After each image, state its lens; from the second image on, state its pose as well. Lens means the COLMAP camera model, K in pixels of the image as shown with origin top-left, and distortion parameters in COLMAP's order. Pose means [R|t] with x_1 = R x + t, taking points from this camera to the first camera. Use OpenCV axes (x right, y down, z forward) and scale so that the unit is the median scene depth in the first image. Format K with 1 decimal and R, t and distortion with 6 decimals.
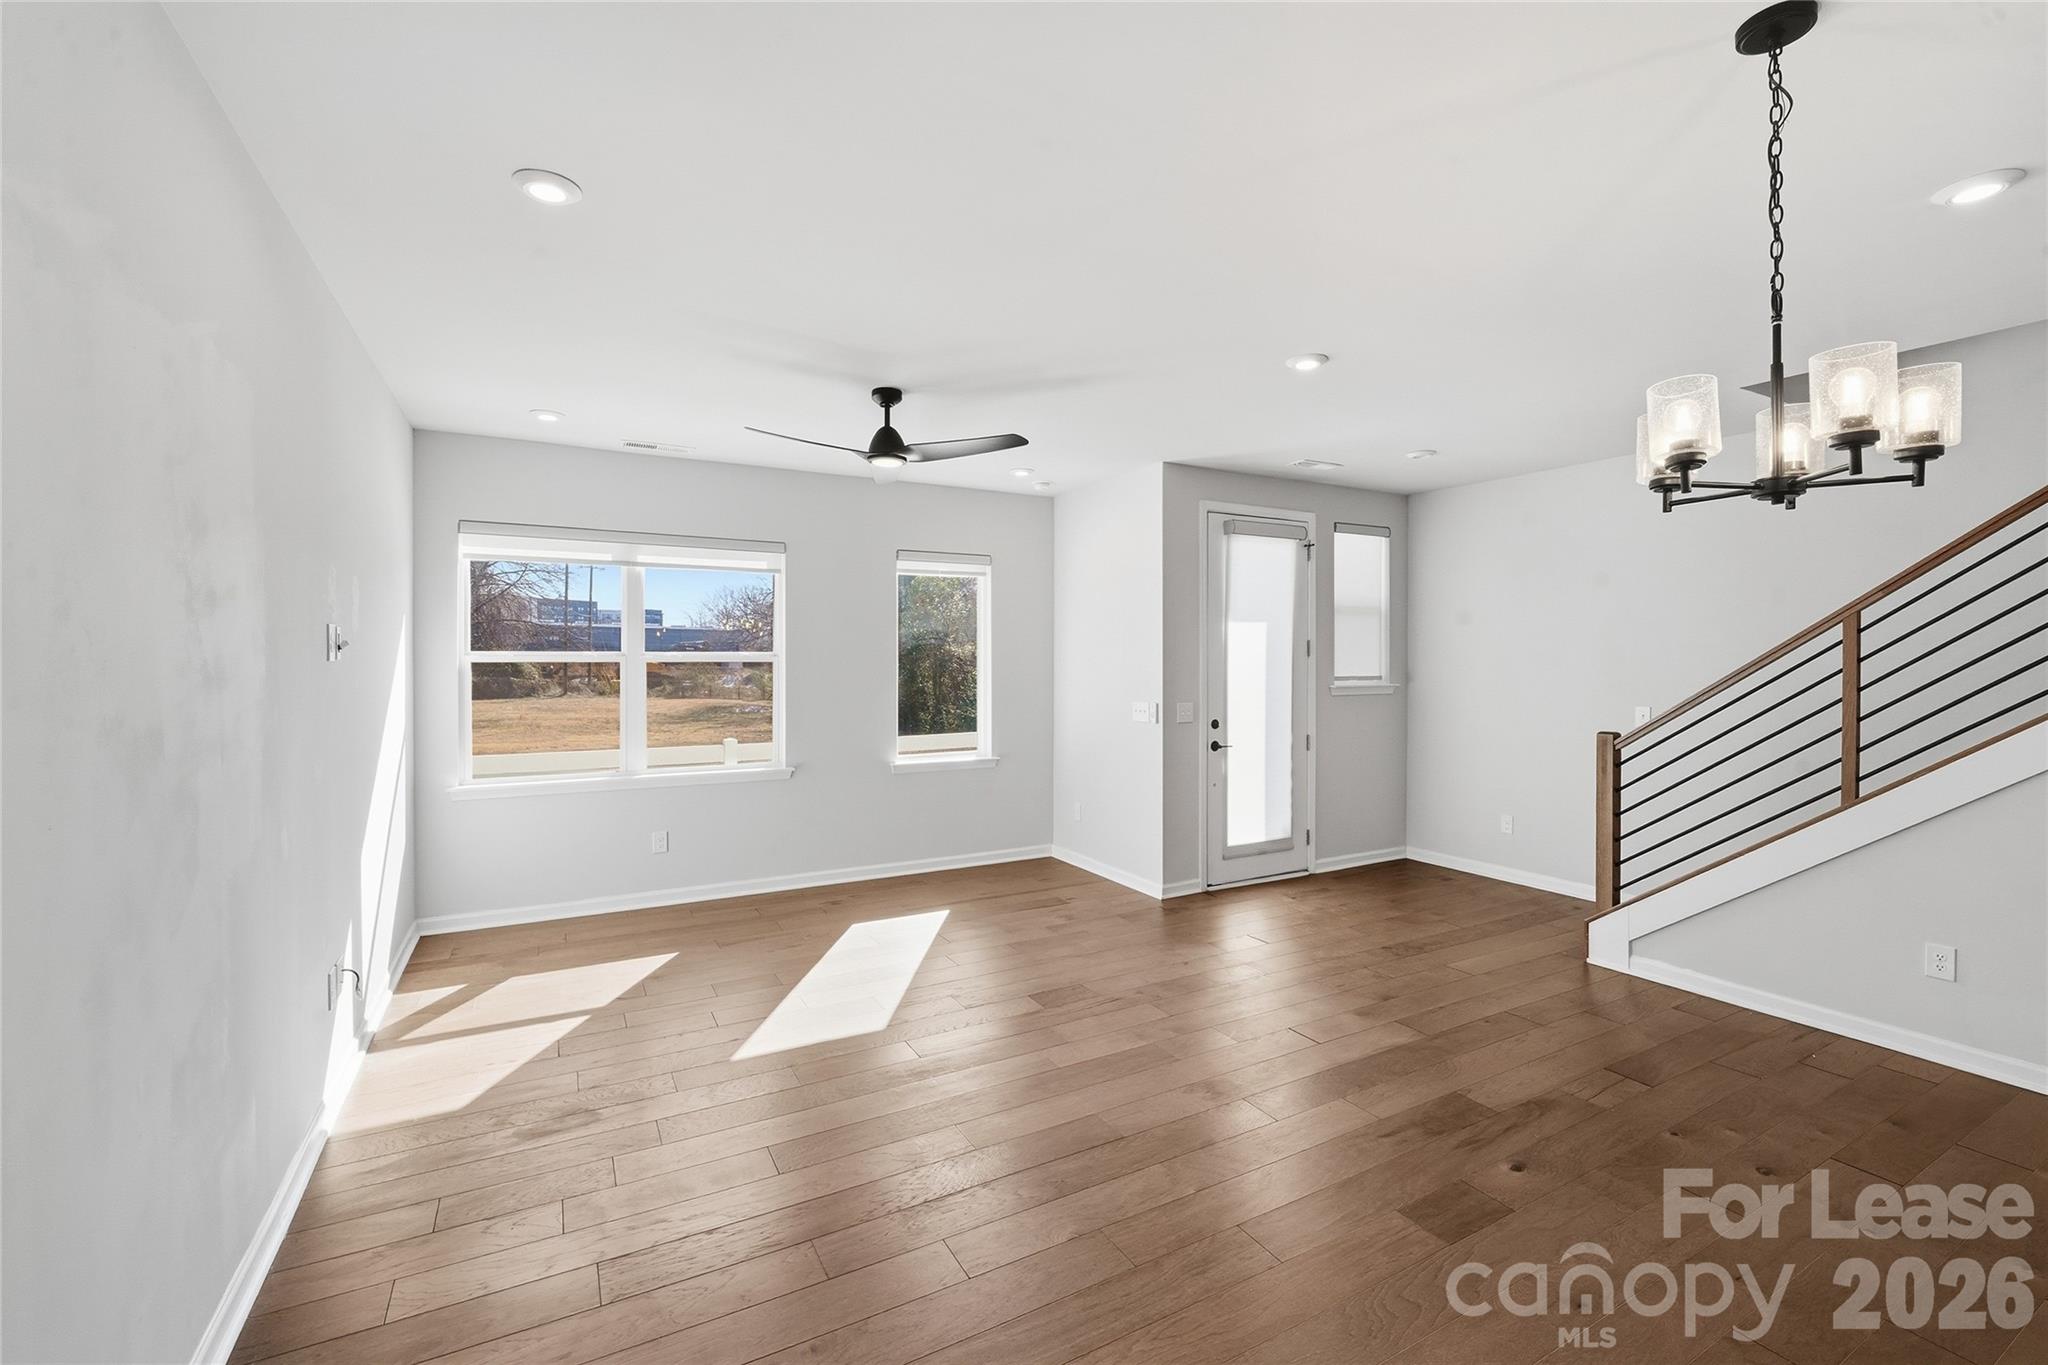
lens RADIAL K [[859.2, 0, 1017.6], [0, 859.2, 662.9], [0, 0, 1]] dist [-0.006121, -0.000647]
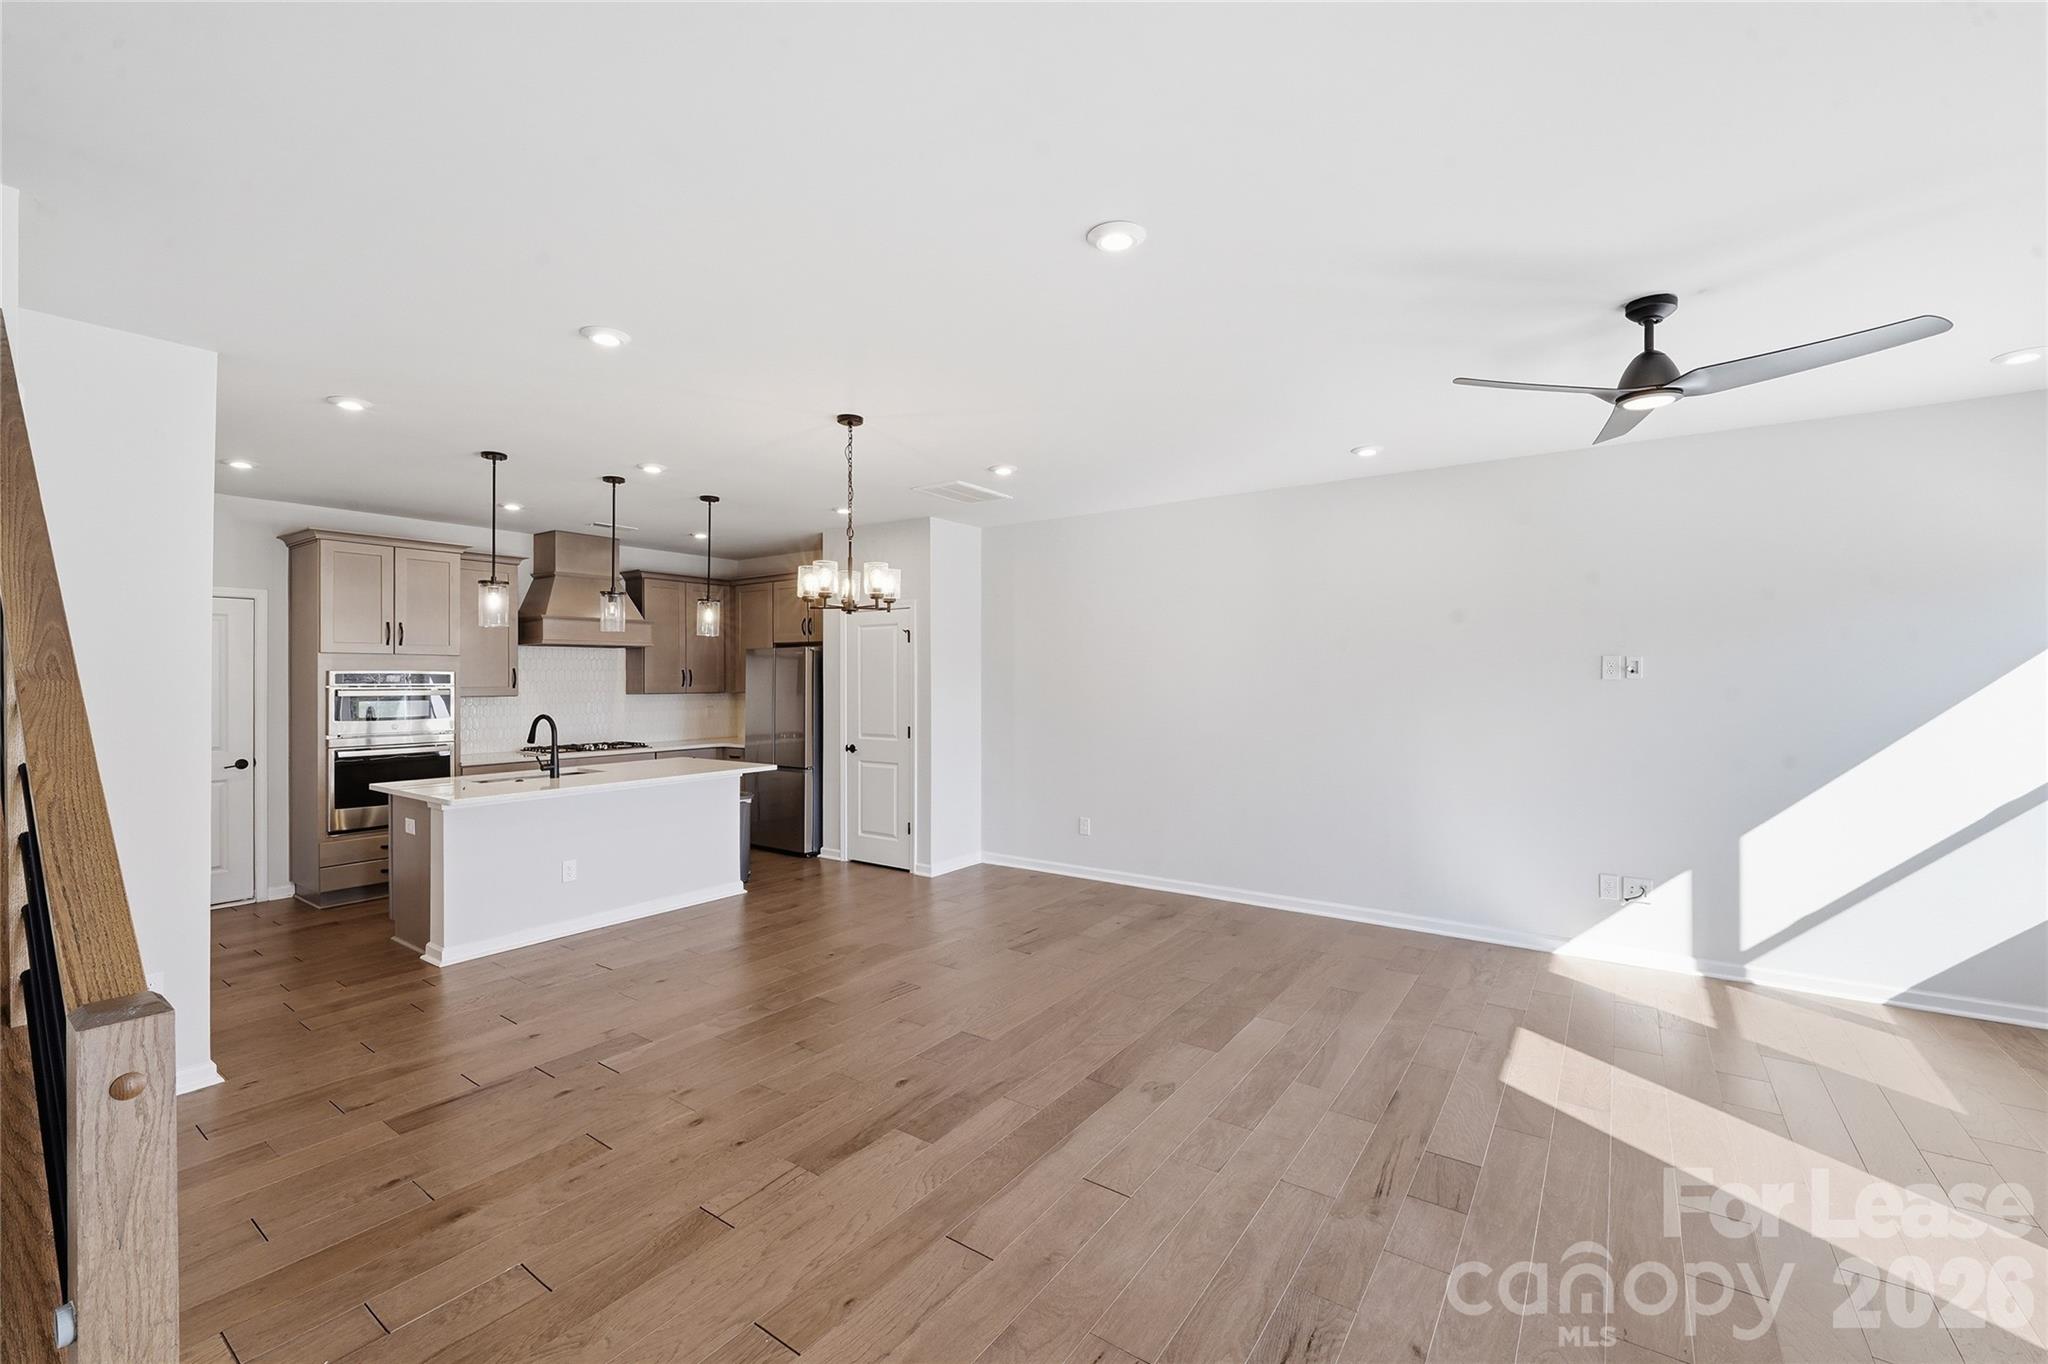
lens RADIAL K [[843.5, 0, 1023.8], [0, 843.5, 676.1], [0, 0, 1]] dist [-0.010664, -0.000476]
pose [[-0.900178, -0.000149, -0.435522, 0.437655], [-0.002471, 0.999986, 0.004764, -0.006664], [0.435515, 0.005365, -0.900166, 0.997008]]
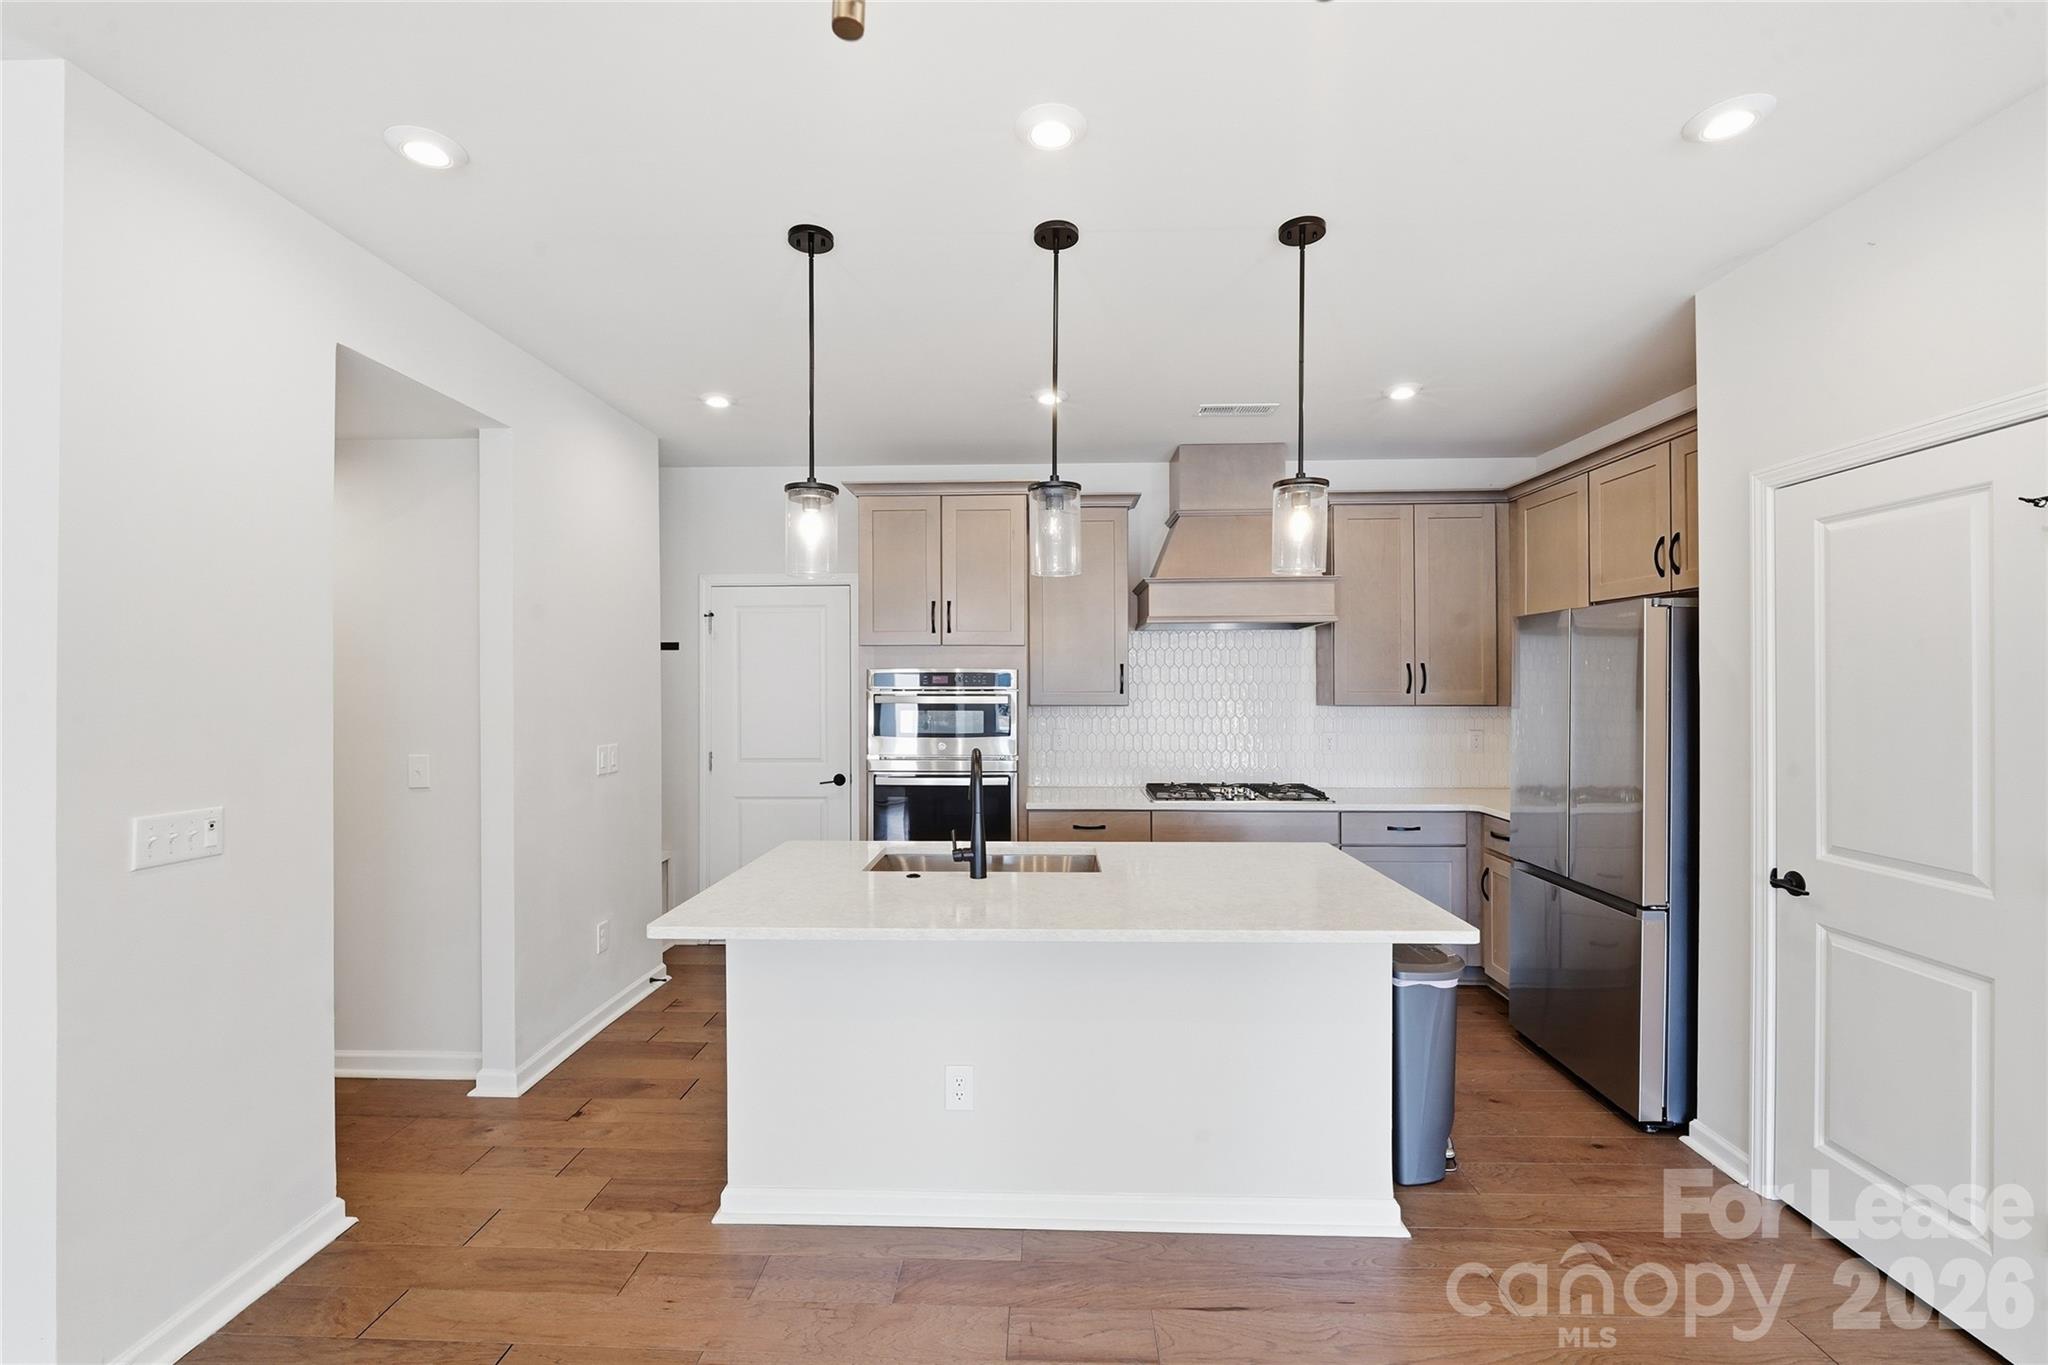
lens RADIAL K [[852.4, 0, 1019.2], [0, 852.4, 680.3], [0, 0, 1]] dist [-0.003594, -0.000925]
pose [[-0.858024, 0.000656, 0.513610, 0.239217], [0.005018, 0.999962, 0.007105, -0.001029], [-0.513586, 0.008673, -0.857994, 0.334333]]
